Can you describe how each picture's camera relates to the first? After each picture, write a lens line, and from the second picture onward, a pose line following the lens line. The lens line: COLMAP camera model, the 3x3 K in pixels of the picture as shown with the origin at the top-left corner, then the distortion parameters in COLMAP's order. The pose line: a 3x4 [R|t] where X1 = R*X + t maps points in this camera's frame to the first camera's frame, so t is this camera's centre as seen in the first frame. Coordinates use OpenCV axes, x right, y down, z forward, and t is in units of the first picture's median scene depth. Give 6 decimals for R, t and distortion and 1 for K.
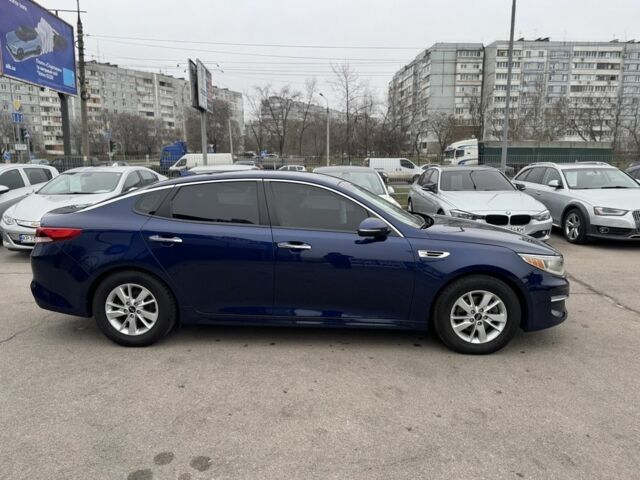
lens RADIAL K [[450.0, 0, 302.3], [0, 450.0, 239.8], [0, 0, 1]] dist [0.026741, -0.035778]
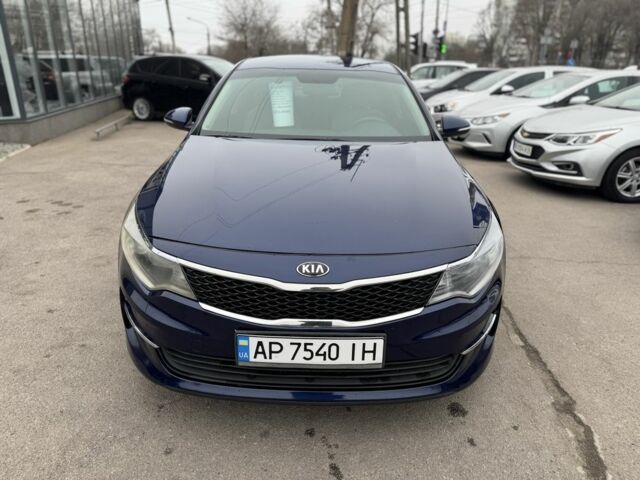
lens RADIAL K [[450.0, 0, 318.1], [0, 450.0, 234.1], [0, 0, 1]] dist [0.026741, -0.035778]
pose [[0.066972, 0.352193, -0.933528, 0.192575], [-0.195311, 0.922155, 0.333891, -0.029774], [0.978452, 0.159967, 0.130546, 0.213954]]
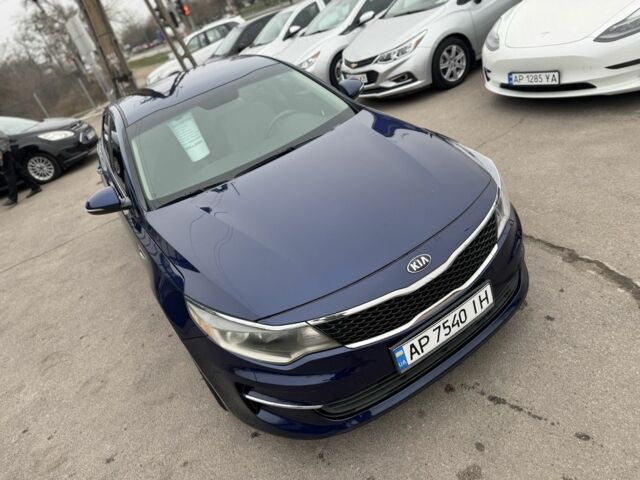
lens RADIAL K [[450.0, 0, 315.8], [0, 450.0, 235.4], [0, 0, 1]] dist [0.026741, -0.035778]
pose [[0.530606, 0.261242, -0.806356, 0.179798], [0.162840, 0.902181, 0.399441, -0.041205], [0.831830, -0.343252, 0.436162, 0.170550]]
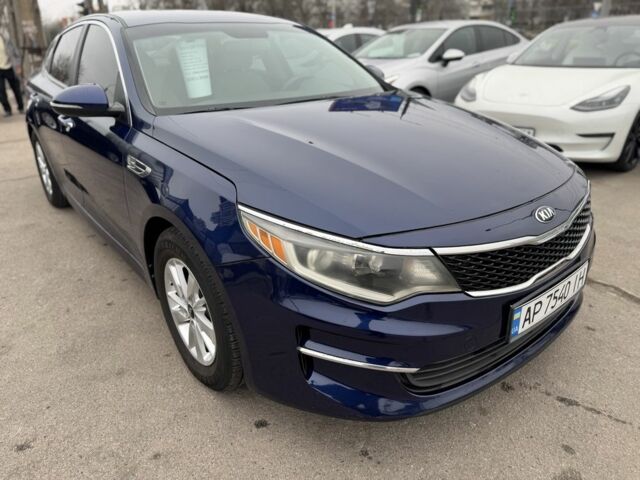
lens RADIAL K [[450.0, 0, 316.1], [0, 450.0, 240.7], [0, 0, 1]] dist [0.026741, -0.035778]
pose [[0.674797, 0.291038, -0.678193, 0.146986], [-0.108843, 0.948155, 0.298590, -0.011485], [0.729933, -0.127671, 0.671489, 0.145548]]
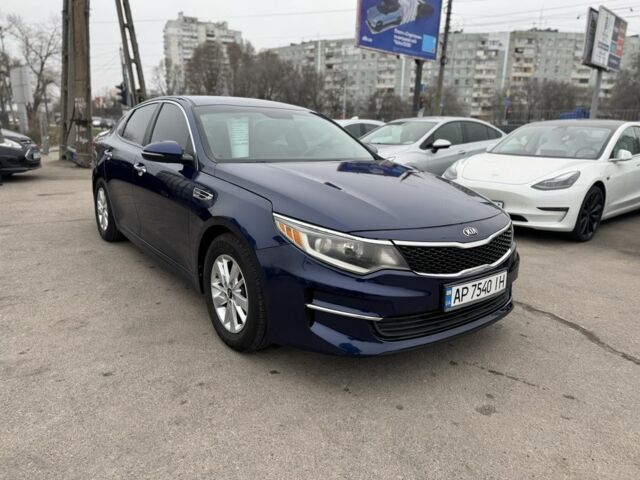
lens RADIAL K [[450.0, 0, 312.6], [0, 450.0, 231.4], [0, 0, 1]] dist [0.026741, -0.035778]
pose [[0.651057, 0.192433, -0.734230, 0.179027], [-0.162285, 0.980251, 0.113011, -0.003990], [0.741477, 0.045579, 0.669428, 0.116983]]
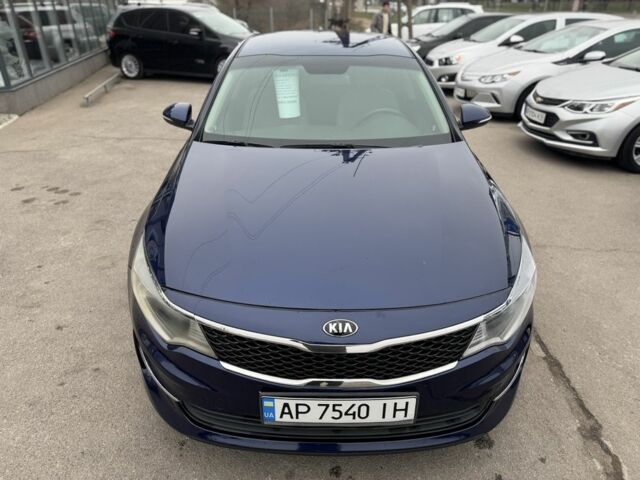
lens RADIAL K [[450.0, 0, 314.5], [0, 450.0, 233.2], [0, 0, 1]] dist [0.026741, -0.035778]
pose [[0.075448, 0.456634, -0.886450, 0.178949], [-0.175374, 0.881203, 0.439005, -0.043209], [0.981607, 0.122338, 0.146566, 0.207338]]
